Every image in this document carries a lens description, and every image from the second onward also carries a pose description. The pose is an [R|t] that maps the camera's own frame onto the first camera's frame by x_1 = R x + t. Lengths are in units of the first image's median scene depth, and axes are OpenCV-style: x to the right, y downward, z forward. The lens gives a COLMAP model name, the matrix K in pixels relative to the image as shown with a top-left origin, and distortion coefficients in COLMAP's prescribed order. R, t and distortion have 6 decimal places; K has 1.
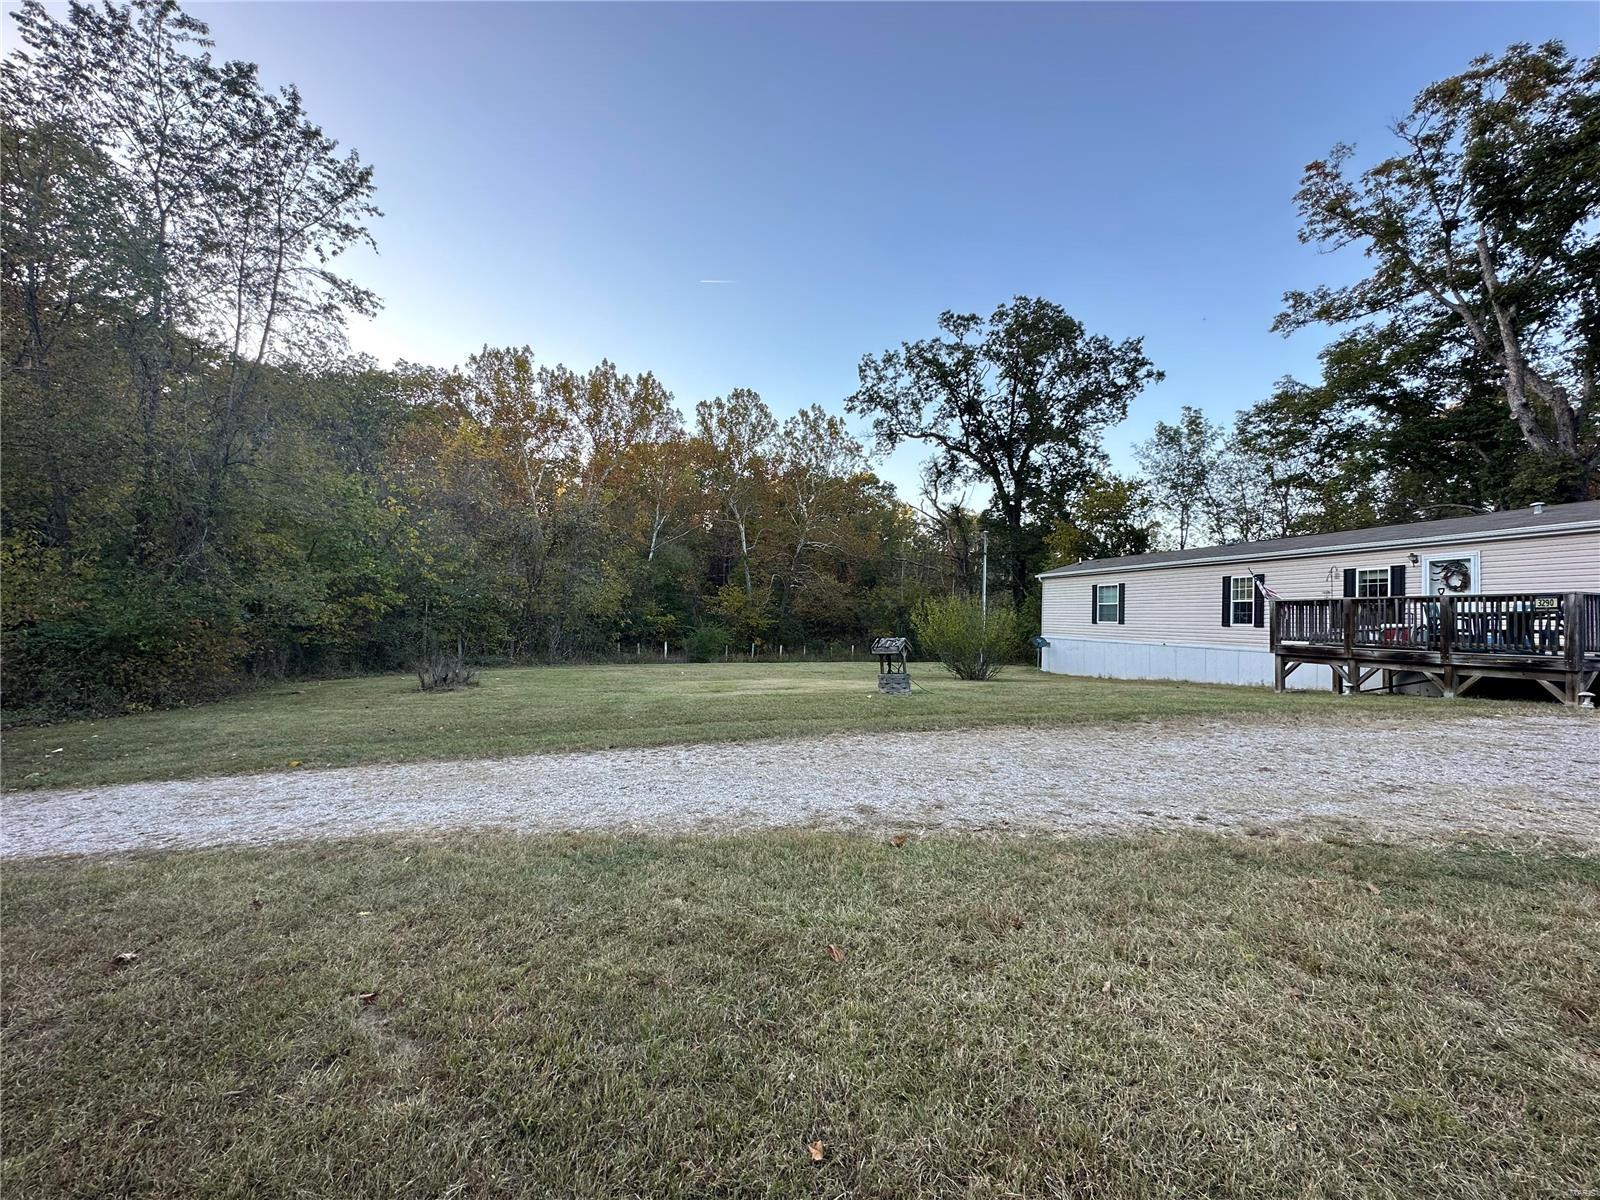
lens RADIAL K [[632.6, 0, 800.0], [0, 632.6, 600.0], [0, 0, 1]] dist [-0.001984, -0.000465]
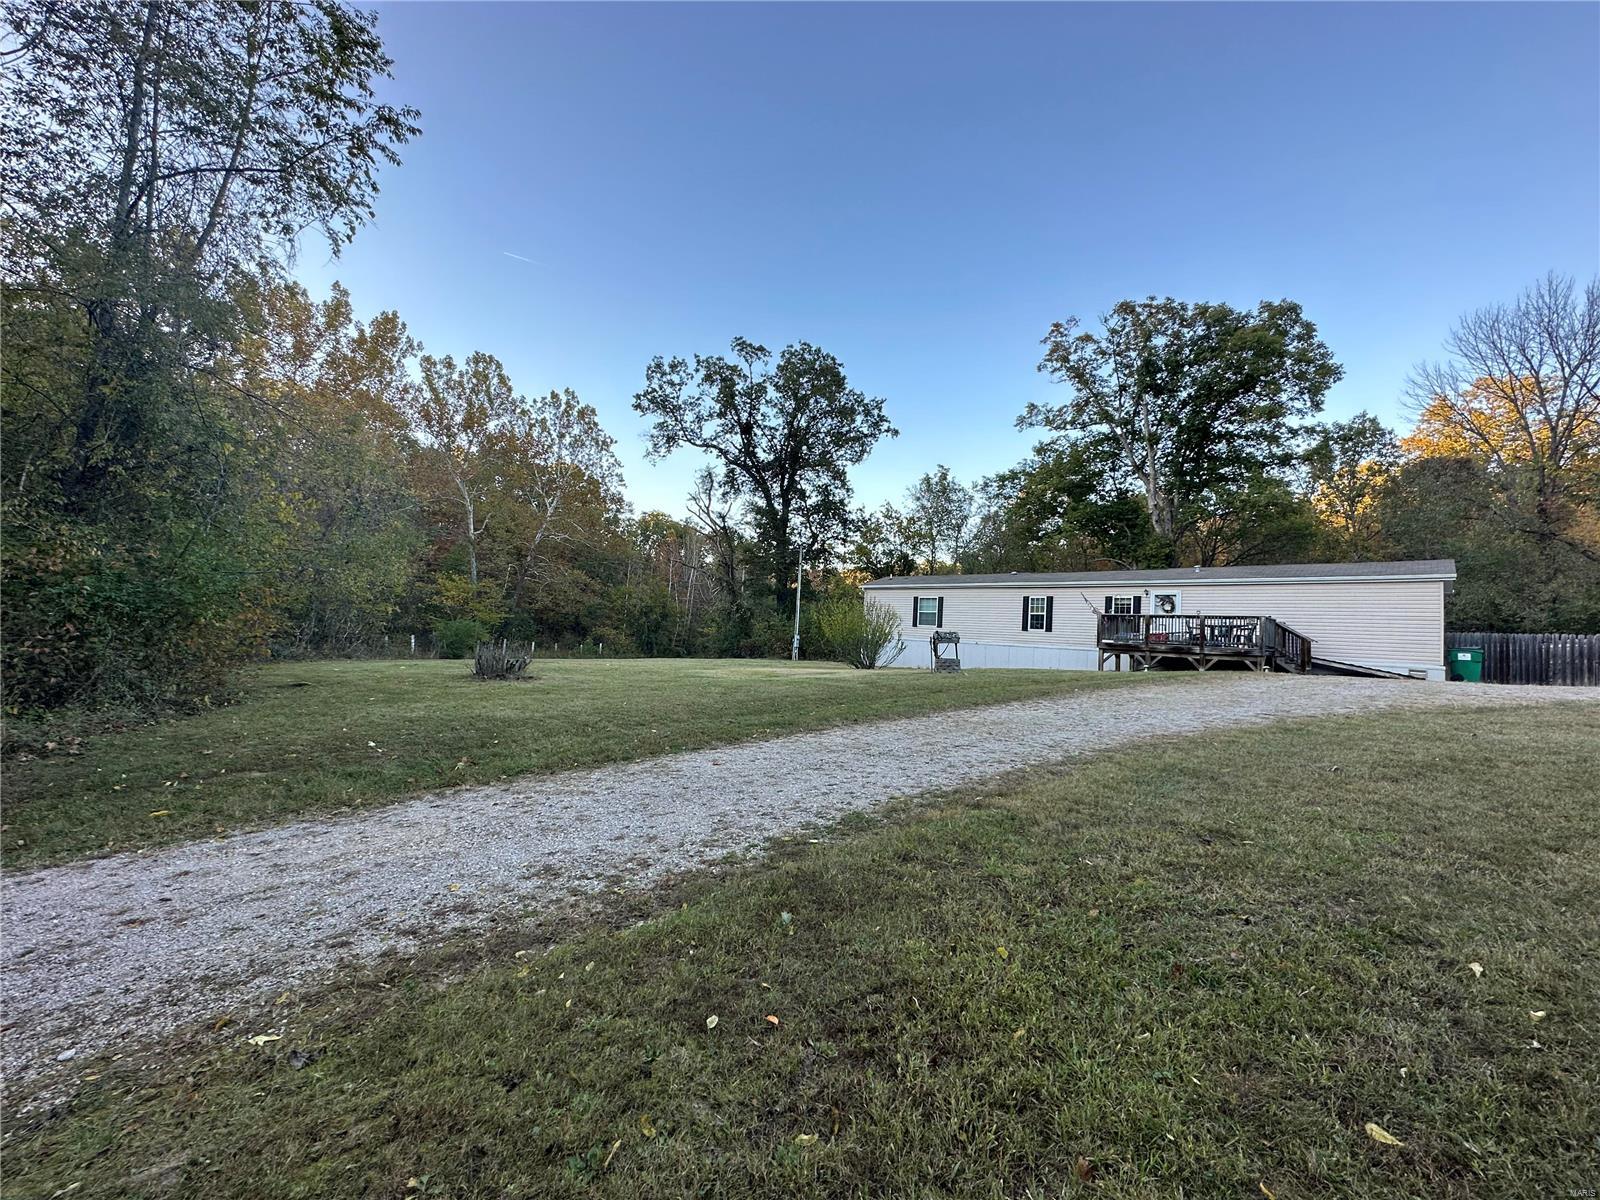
lens RADIAL K [[632.6, 0, 800.0], [0, 632.6, 600.0], [0, 0, 1]] dist [-0.001984, -0.000465]
pose [[0.856938, 0.047481, 0.513228, -0.397618], [-0.046251, 0.998815, -0.015179, 0.013438], [-0.513341, -0.010730, 0.858118, 0.015707]]
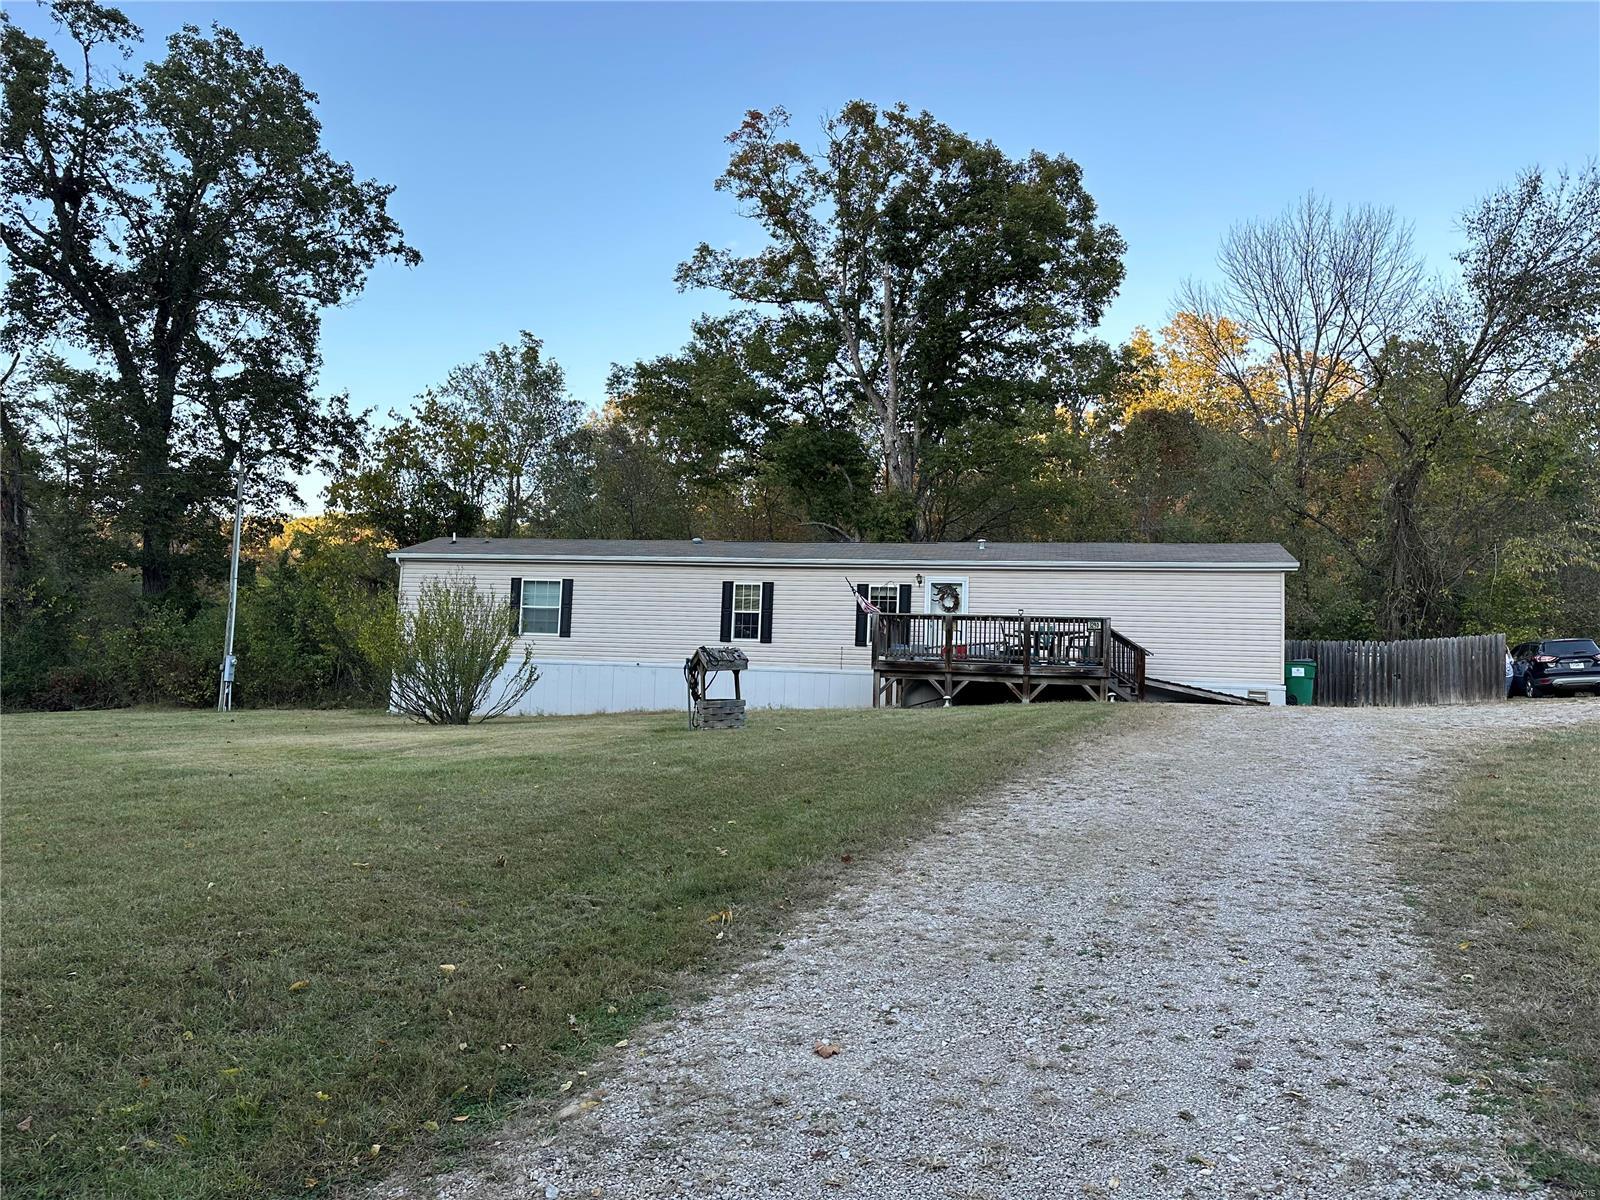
lens RADIAL K [[1106.9, 0, 800.0], [0, 1106.9, 600.0], [0, 0, 1]] dist [0.063875, -0.073049]
pose [[0.459740, 0.046608, 0.886830, -0.440046], [-0.048235, 0.998458, -0.027470, 0.017414], [-0.886743, -0.030147, 0.461279, 0.187808]]
